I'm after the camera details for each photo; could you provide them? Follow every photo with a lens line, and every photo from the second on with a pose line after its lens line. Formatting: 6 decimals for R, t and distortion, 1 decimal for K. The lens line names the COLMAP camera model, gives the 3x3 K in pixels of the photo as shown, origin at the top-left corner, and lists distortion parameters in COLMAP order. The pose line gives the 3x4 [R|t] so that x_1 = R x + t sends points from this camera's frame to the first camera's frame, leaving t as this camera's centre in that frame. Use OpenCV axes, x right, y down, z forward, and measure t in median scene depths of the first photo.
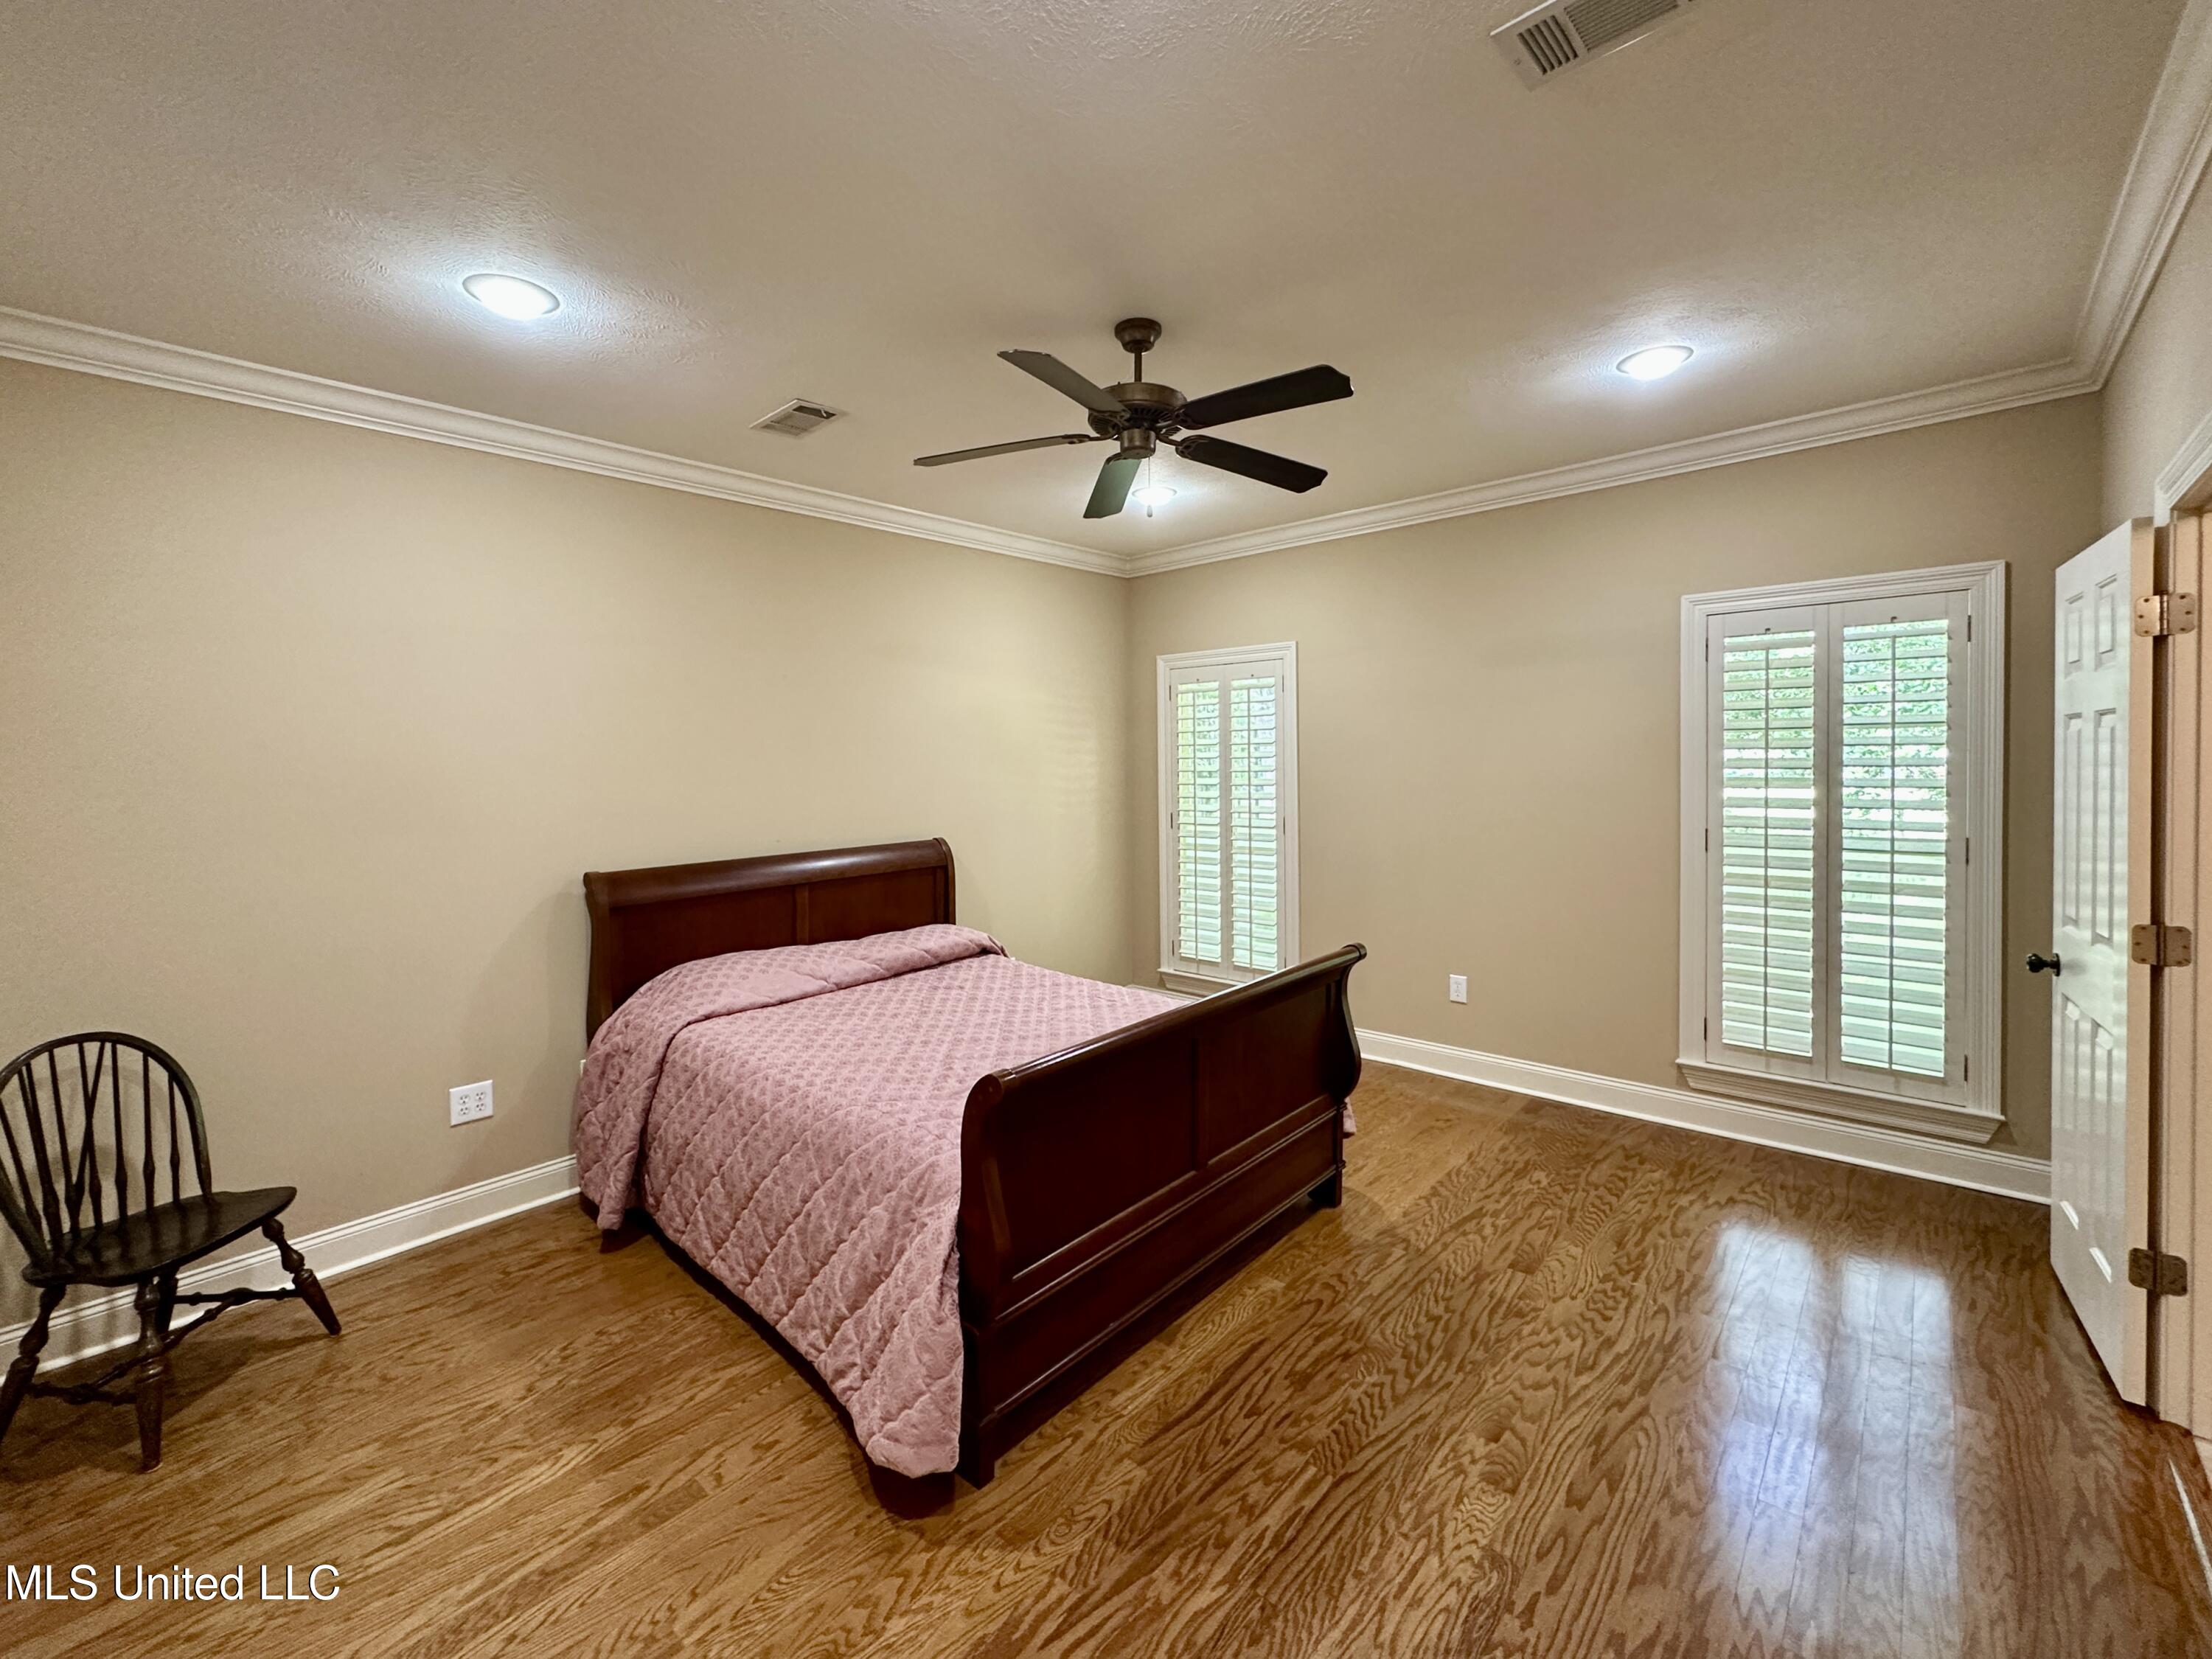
lens RADIAL K [[898.7, 0, 1110.3], [0, 898.7, 805.6], [0, 0, 1]] dist [-0.000831, -0.000007]
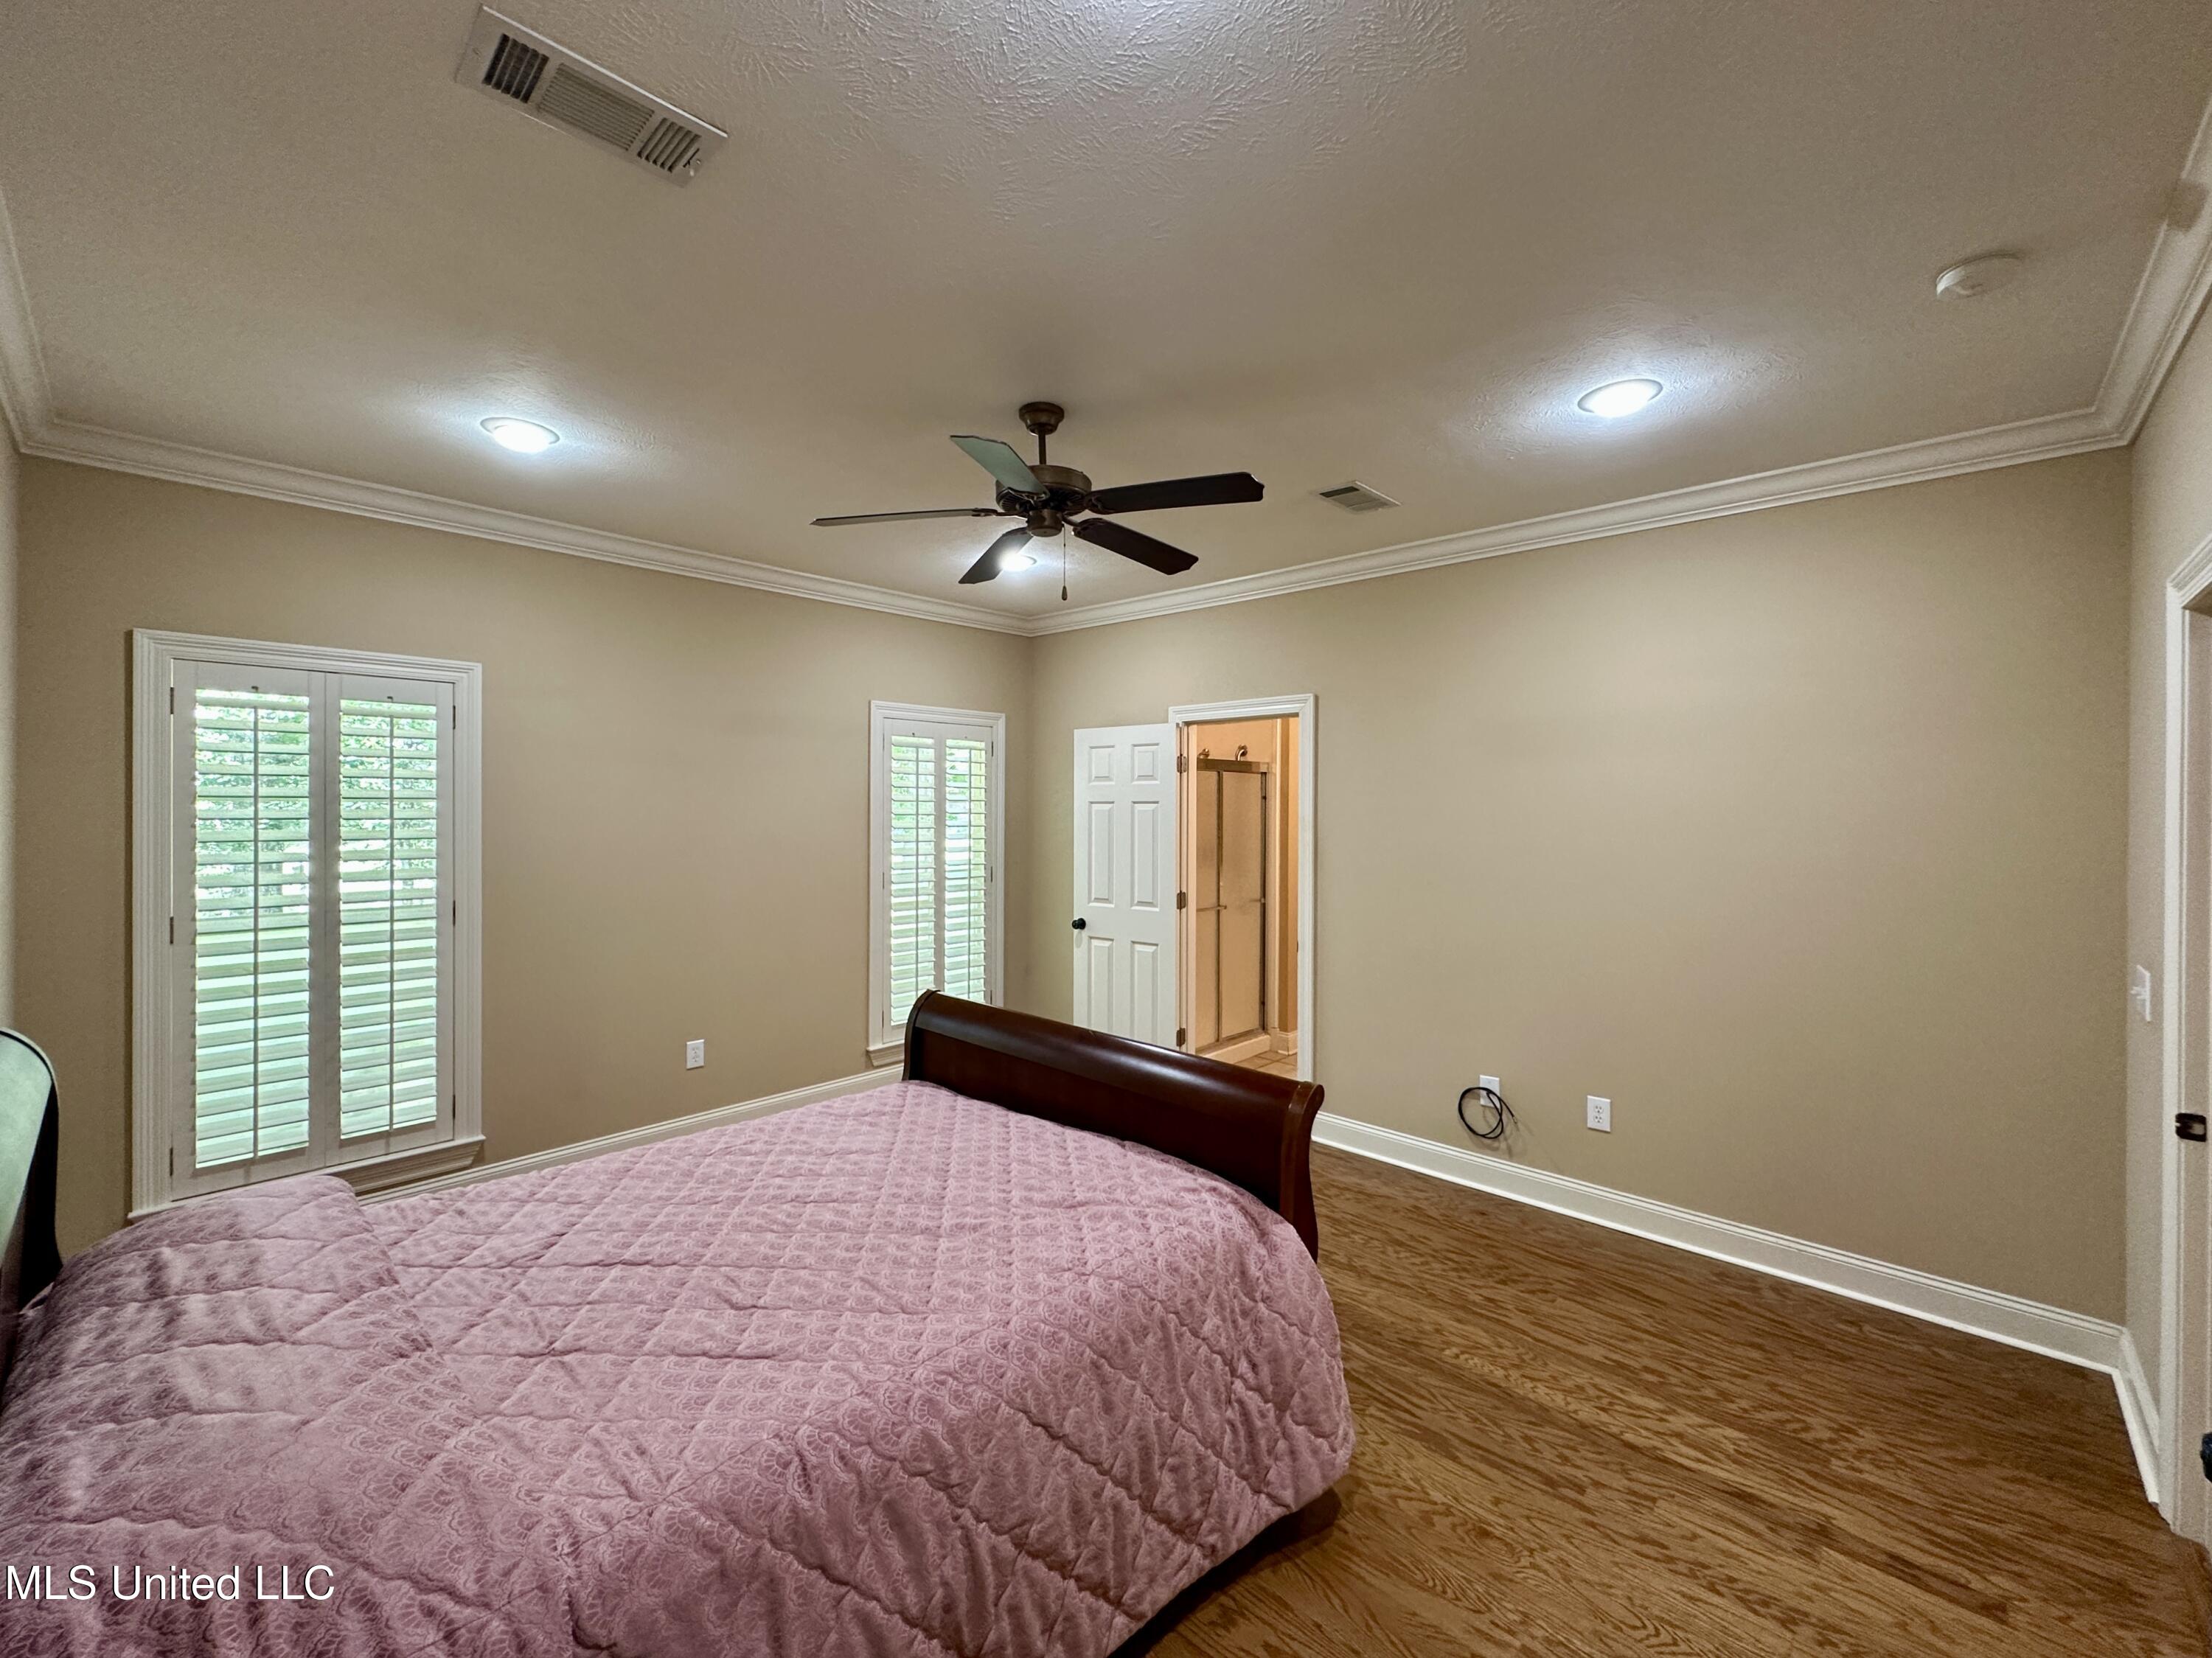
lens RADIAL K [[898.6, 0, 1110.3], [0, 898.6, 805.1], [0, 0, 1]] dist [-0.000831, -0.000007]
pose [[0.028945, 0.028560, 0.999173, -0.764788], [0.055514, 0.998003, -0.030135, -0.020720], [-0.998038, 0.056340, 0.027301, 0.681107]]
